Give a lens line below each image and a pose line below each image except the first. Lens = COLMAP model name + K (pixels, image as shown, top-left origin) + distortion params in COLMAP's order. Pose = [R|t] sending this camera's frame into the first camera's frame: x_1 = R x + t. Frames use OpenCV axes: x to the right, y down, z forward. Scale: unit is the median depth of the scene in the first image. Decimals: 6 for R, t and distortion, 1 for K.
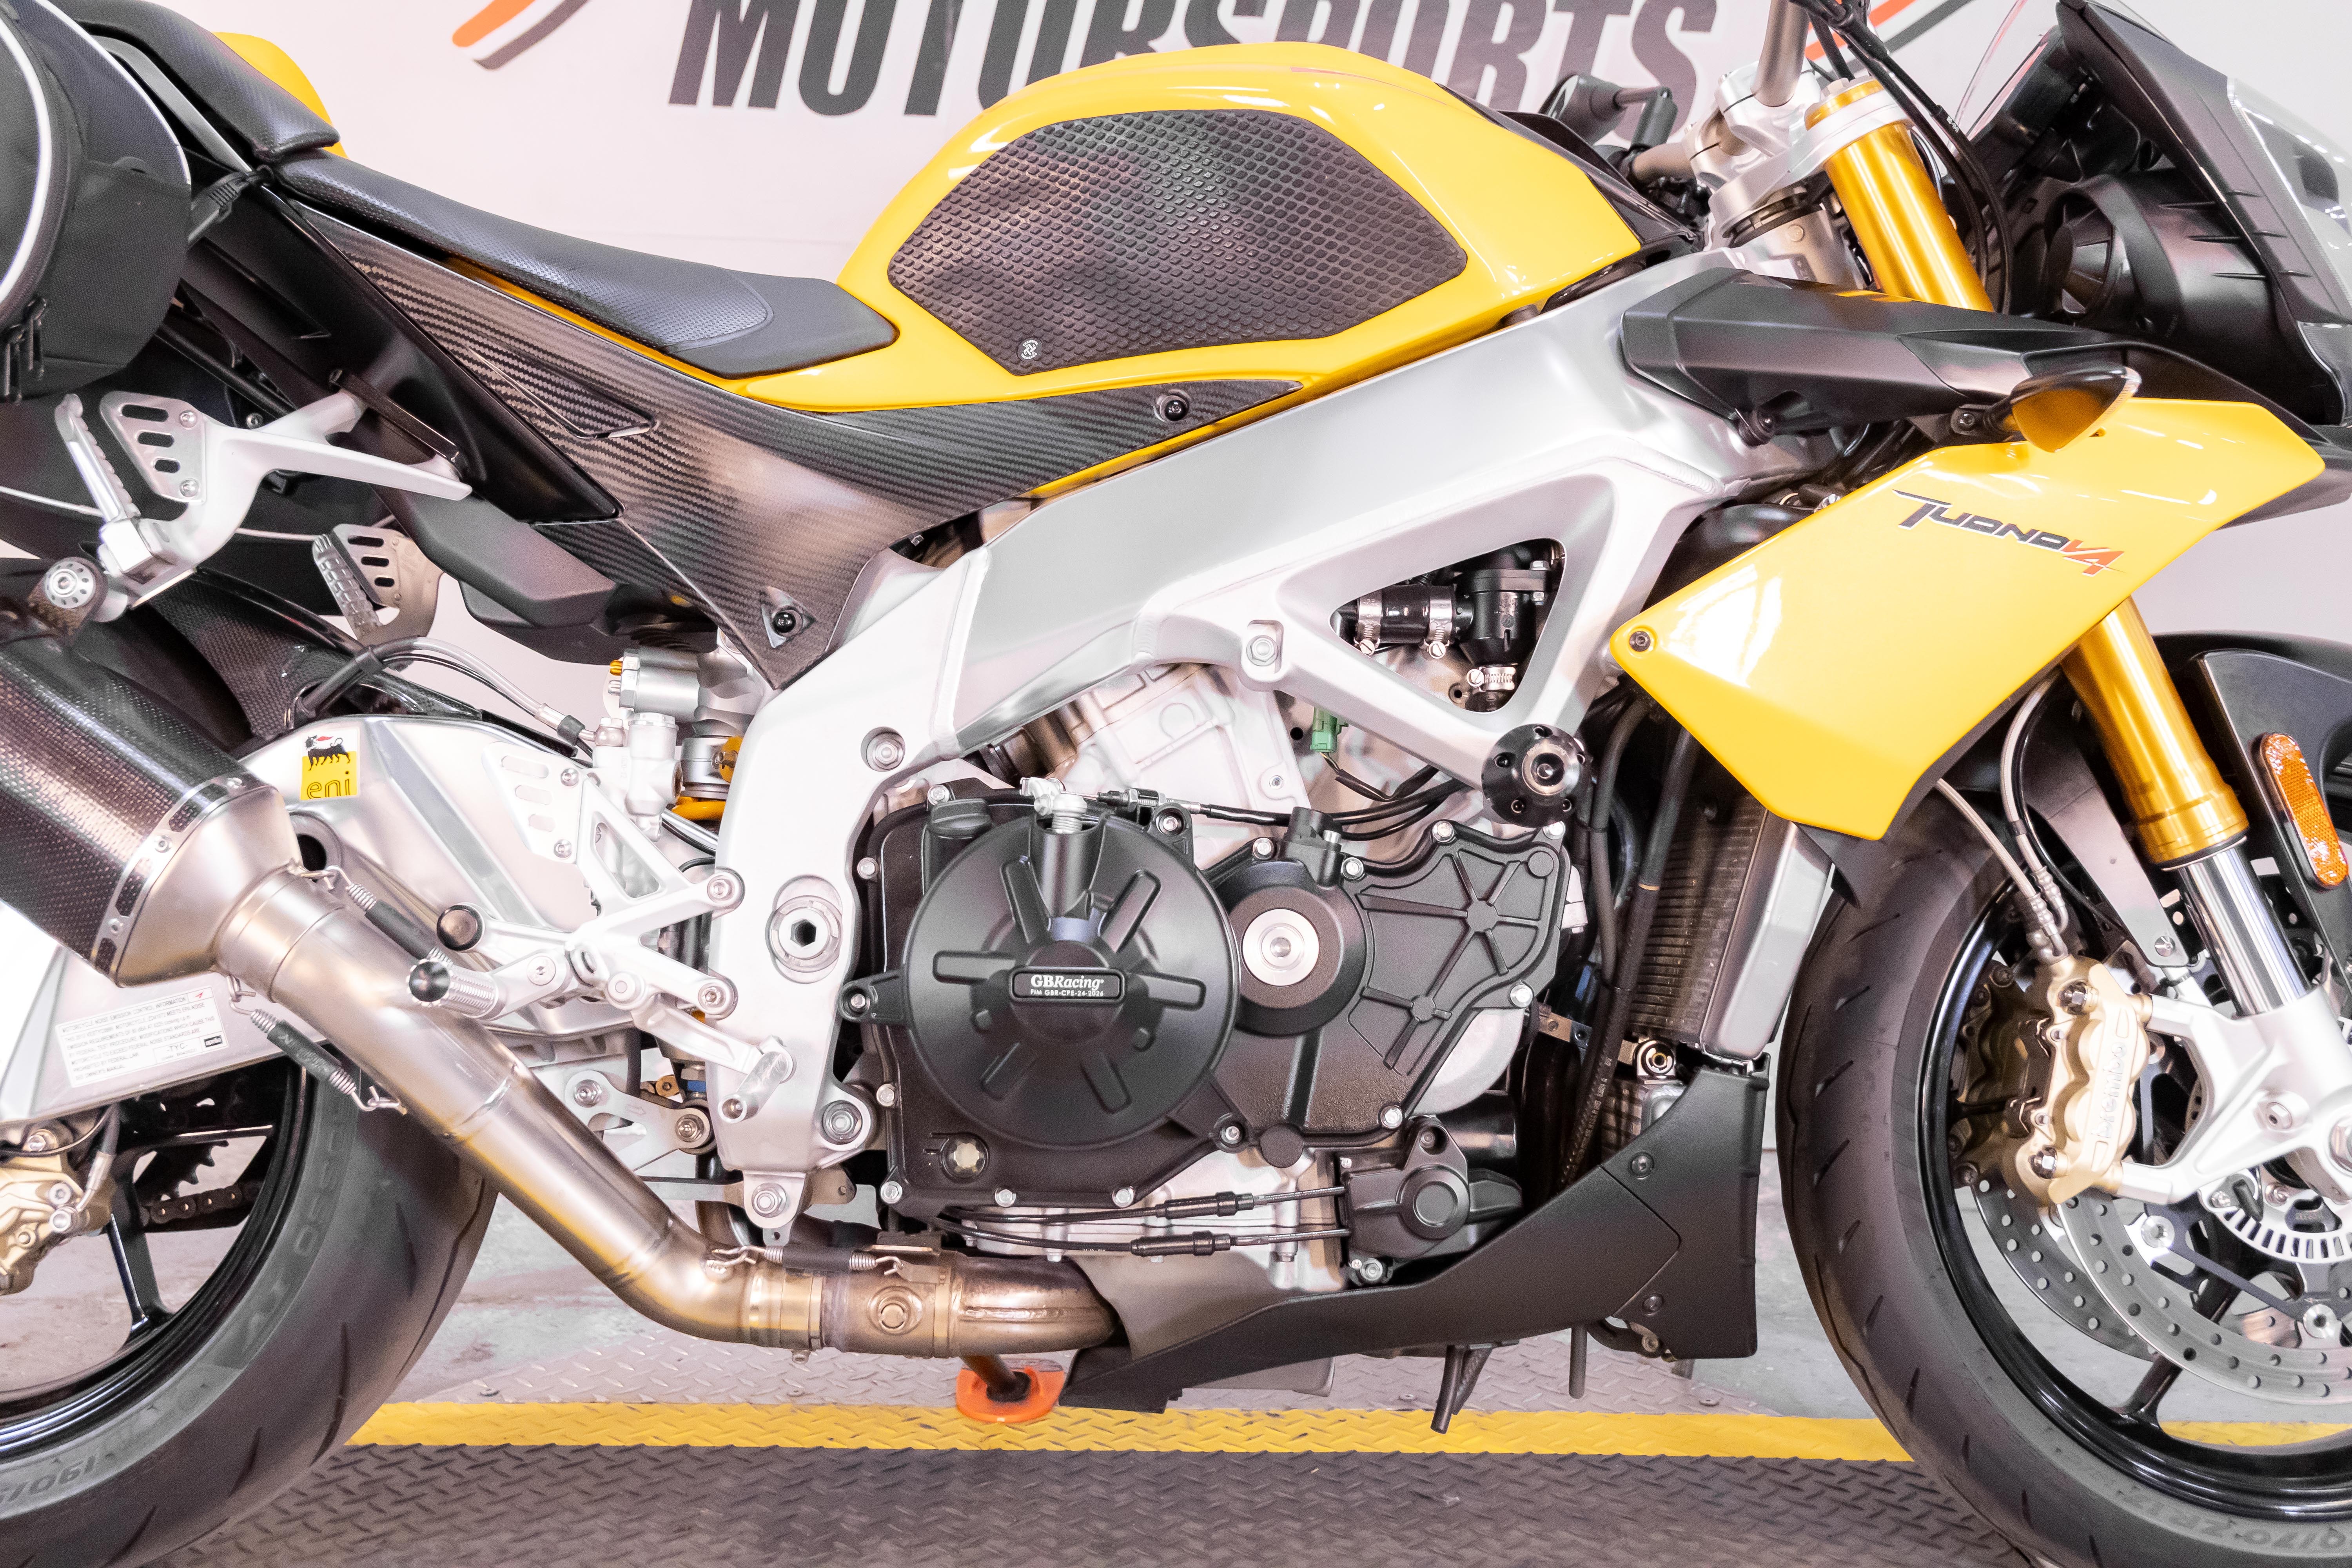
lens RADIAL K [[2136.1, 0, 1175.5], [0, 2136.1, 788.0], [0, 0, 1]] dist [0.002485, 0.000000]
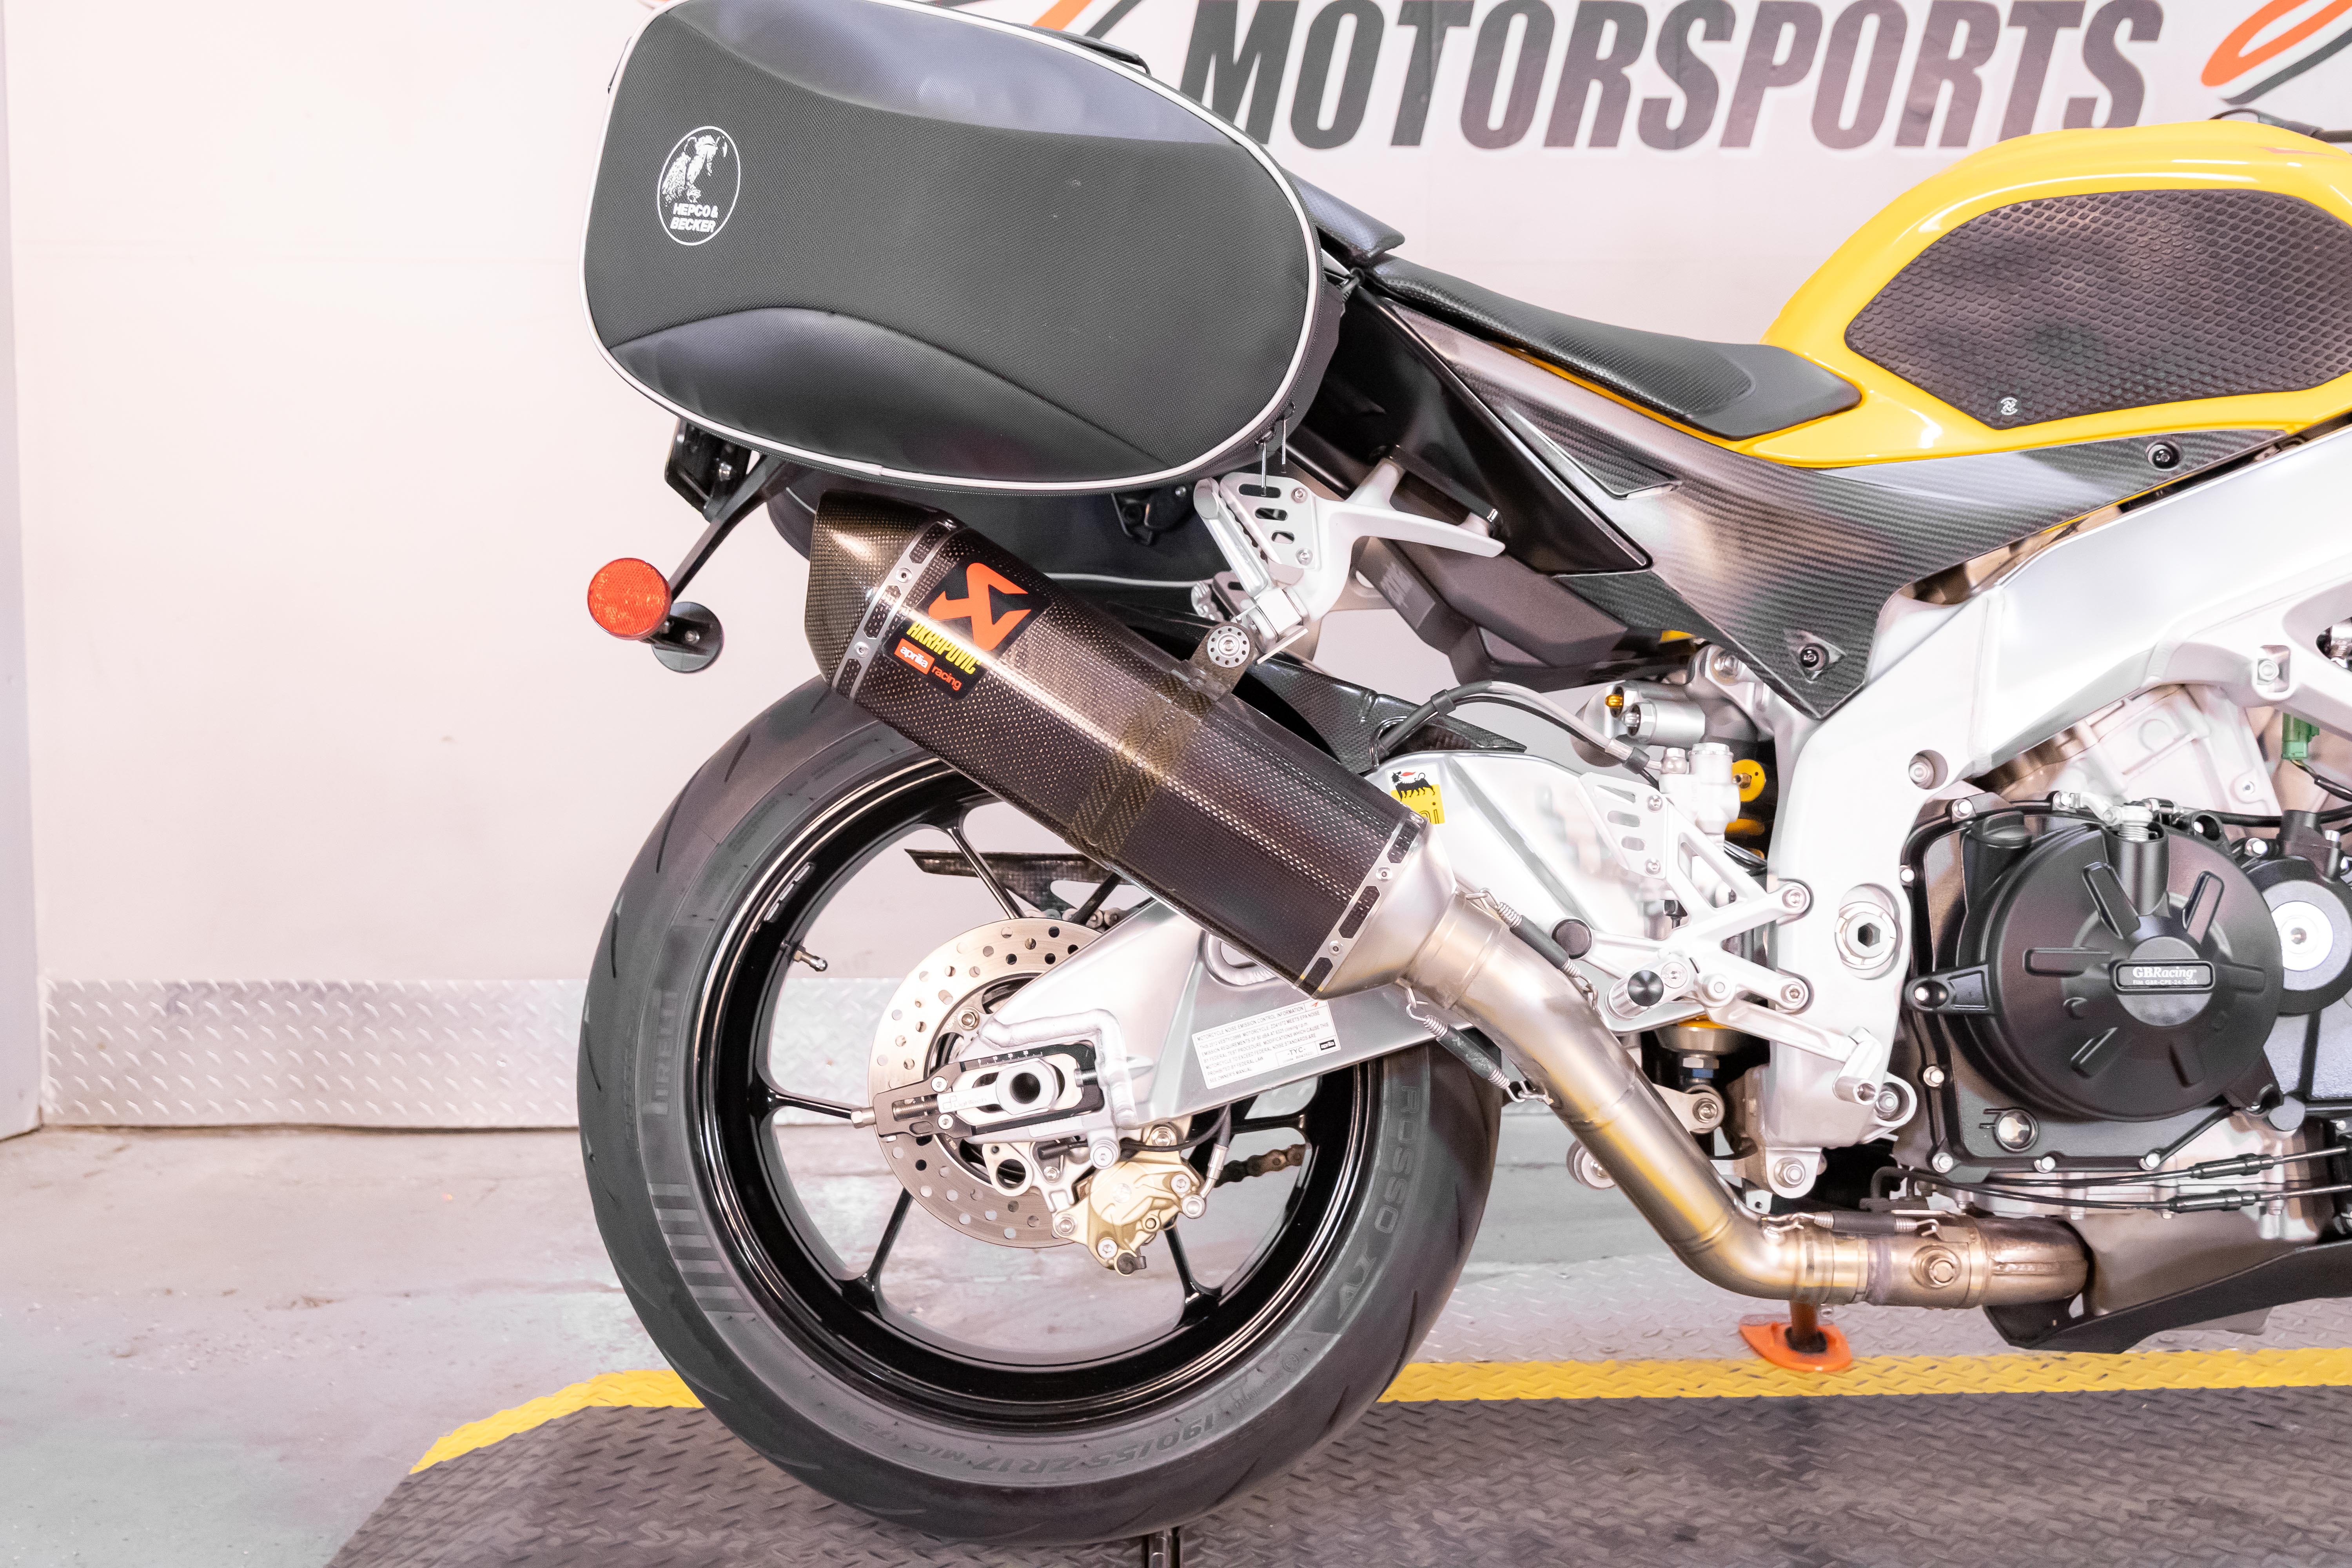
lens RADIAL K [[2131.1, 0, 1206.0], [0, 2131.1, 779.0], [0, 0, 1]] dist [0.007401, 0.000000]
pose [[0.999502, -0.029348, -0.011638, -0.487912], [0.029436, 0.999539, 0.007441, -0.031615], [0.011414, -0.007779, 0.999905, -0.124287]]
